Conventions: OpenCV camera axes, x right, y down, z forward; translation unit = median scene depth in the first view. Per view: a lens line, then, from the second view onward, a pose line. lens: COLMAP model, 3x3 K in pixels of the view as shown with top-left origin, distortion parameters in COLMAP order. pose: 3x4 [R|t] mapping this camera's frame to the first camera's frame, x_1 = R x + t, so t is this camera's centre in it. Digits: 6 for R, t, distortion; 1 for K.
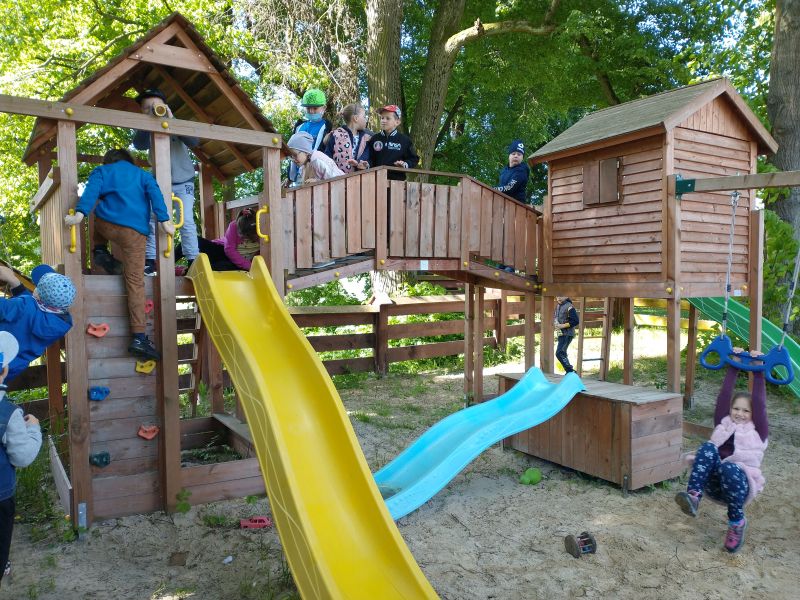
lens RADIAL K [[647.5, 0, 400.0], [0, 647.5, 300.0], [0, 0, 1]] dist [0.044640, -0.092985]
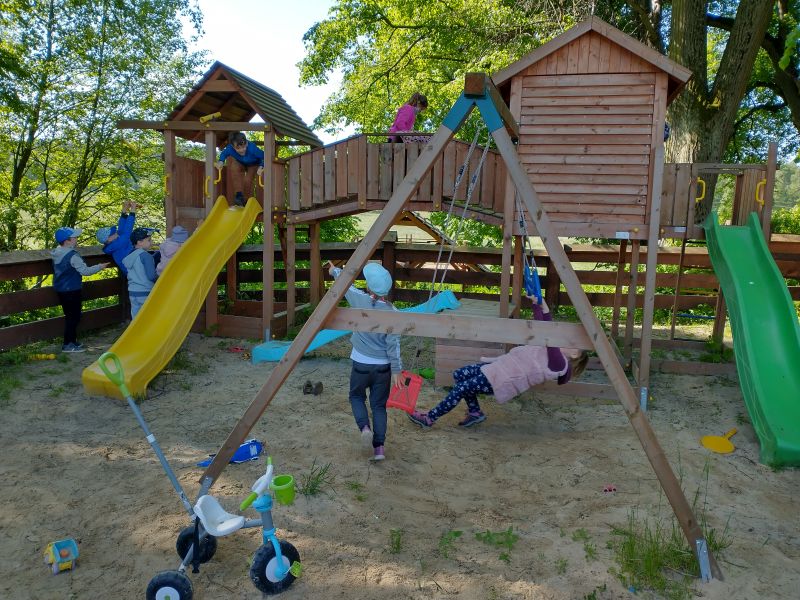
lens RADIAL K [[647.5, 0, 400.0], [0, 647.5, 300.0], [0, 0, 1]] dist [0.044640, -0.092985]
pose [[0.689011, 0.106414, -0.716896, 1.049584], [-0.042898, 0.993416, 0.106231, -0.003404], [0.723480, -0.042441, 0.689039, 0.085575]]
